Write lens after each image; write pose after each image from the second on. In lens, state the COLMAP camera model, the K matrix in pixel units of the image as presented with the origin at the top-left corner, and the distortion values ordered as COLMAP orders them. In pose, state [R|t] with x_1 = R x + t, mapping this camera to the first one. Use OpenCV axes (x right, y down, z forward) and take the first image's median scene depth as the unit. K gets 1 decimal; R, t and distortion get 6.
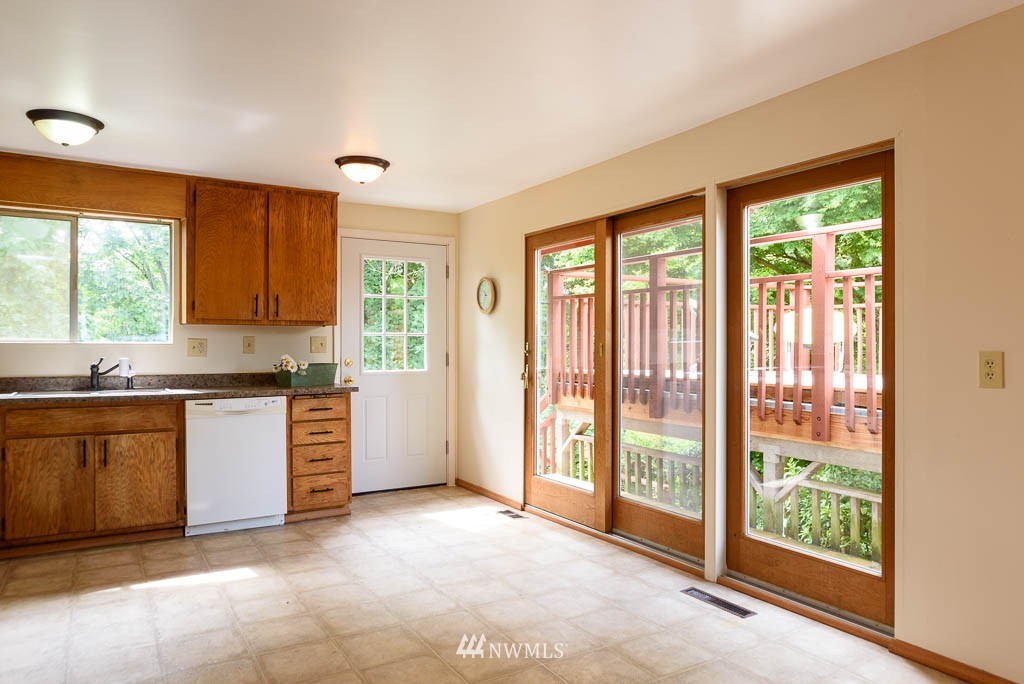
lens RADIAL K [[681.6, 0, 481.7], [0, 681.6, 346.6], [0, 0, 1]] dist [-0.006855, -0.007514]
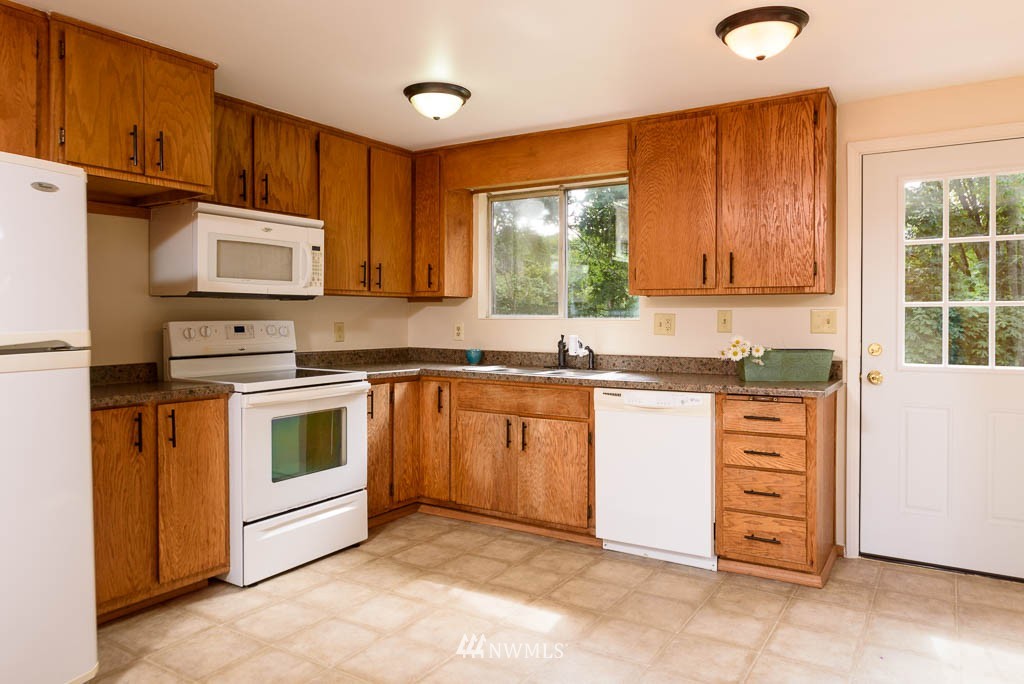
lens RADIAL K [[681.6, 0, 505.5], [0, 681.6, 323.0], [0, 0, 1]] dist [-0.006855, -0.007514]
pose [[0.484657, 0.007616, -0.874671, 0.229038], [-0.003646, 0.999971, 0.006687, -0.005409], [0.874697, -0.000052, 0.484671, 0.460165]]
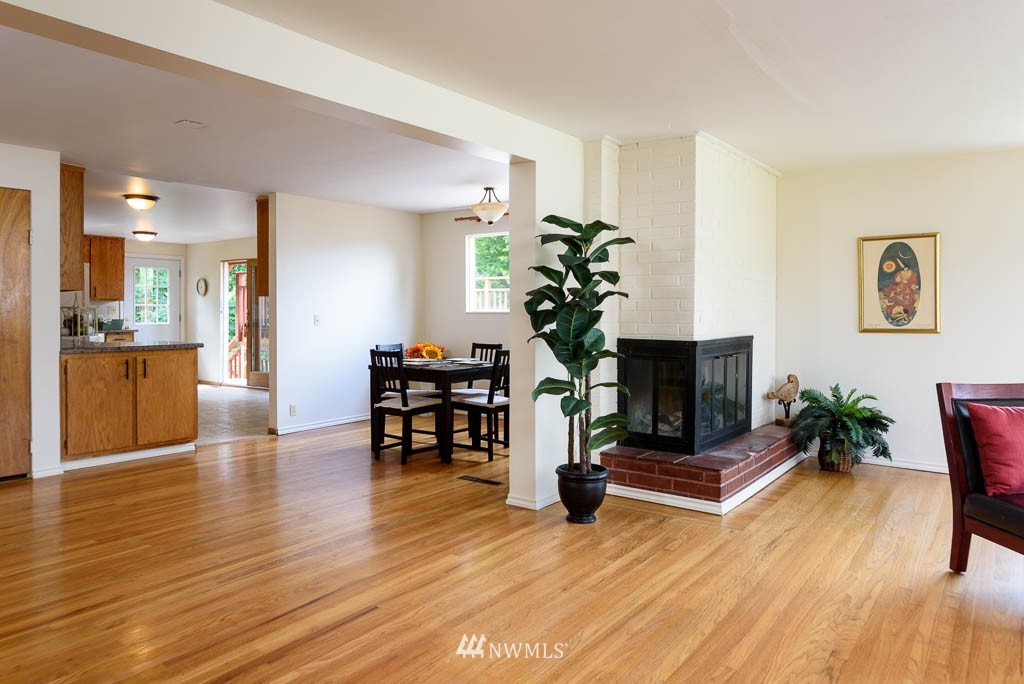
lens RADIAL K [[681.6, 0, 491.7], [0, 681.6, 316.0], [0, 0, 1]] dist [-0.006855, -0.007514]
pose [[0.915522, -0.000198, 0.402268, -0.021877], [0.001722, 0.999993, -0.003428, 0.026176], [-0.402264, 0.003831, 0.915516, -1.509287]]
